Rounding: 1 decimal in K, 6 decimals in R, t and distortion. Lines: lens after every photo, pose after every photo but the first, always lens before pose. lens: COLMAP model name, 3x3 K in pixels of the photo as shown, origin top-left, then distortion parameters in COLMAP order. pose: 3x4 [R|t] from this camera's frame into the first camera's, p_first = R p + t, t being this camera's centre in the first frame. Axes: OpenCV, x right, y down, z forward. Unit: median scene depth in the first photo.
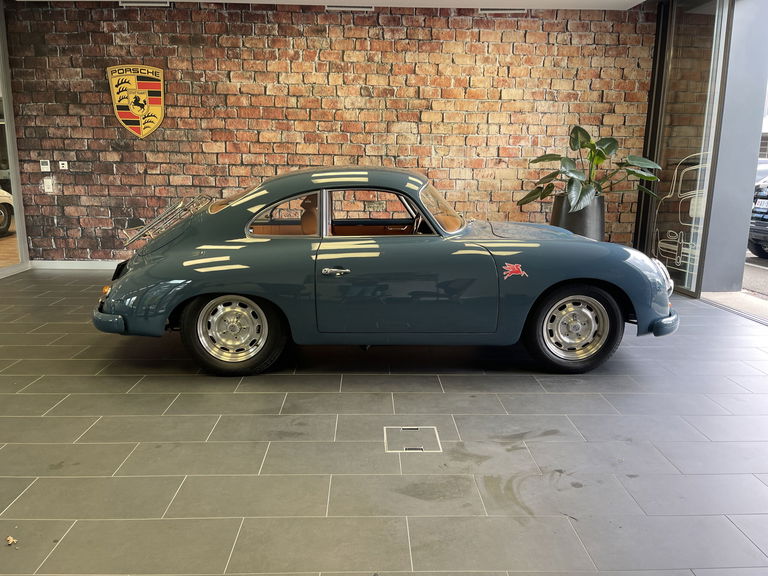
lens RADIAL K [[589.1, 0, 387.5], [0, 589.1, 291.1], [0, 0, 1]] dist [0.061999, -0.093577]
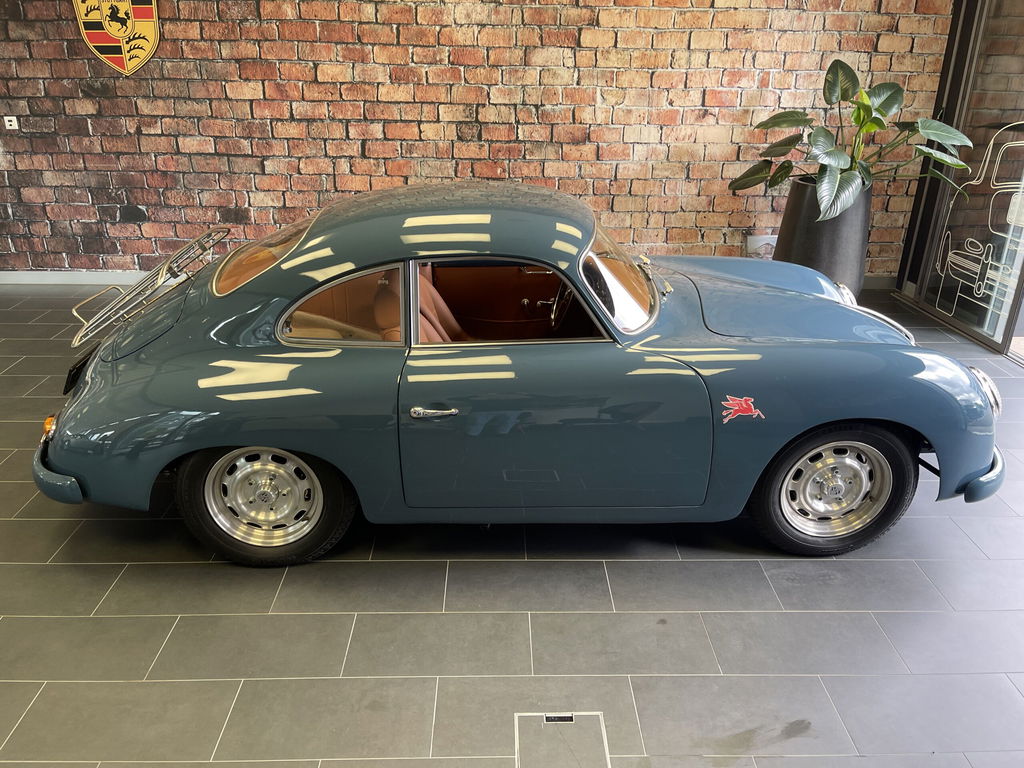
lens RADIAL K [[785.4, 0, 519.3], [0, 785.4, 392.6], [0, 0, 1]] dist [0.061999, -0.093577]
pose [[0.999968, 0.005358, -0.006011, 0.000642], [-0.003977, 0.977720, 0.209875, -0.109891], [0.007002, -0.209844, 0.977710, 0.127161]]
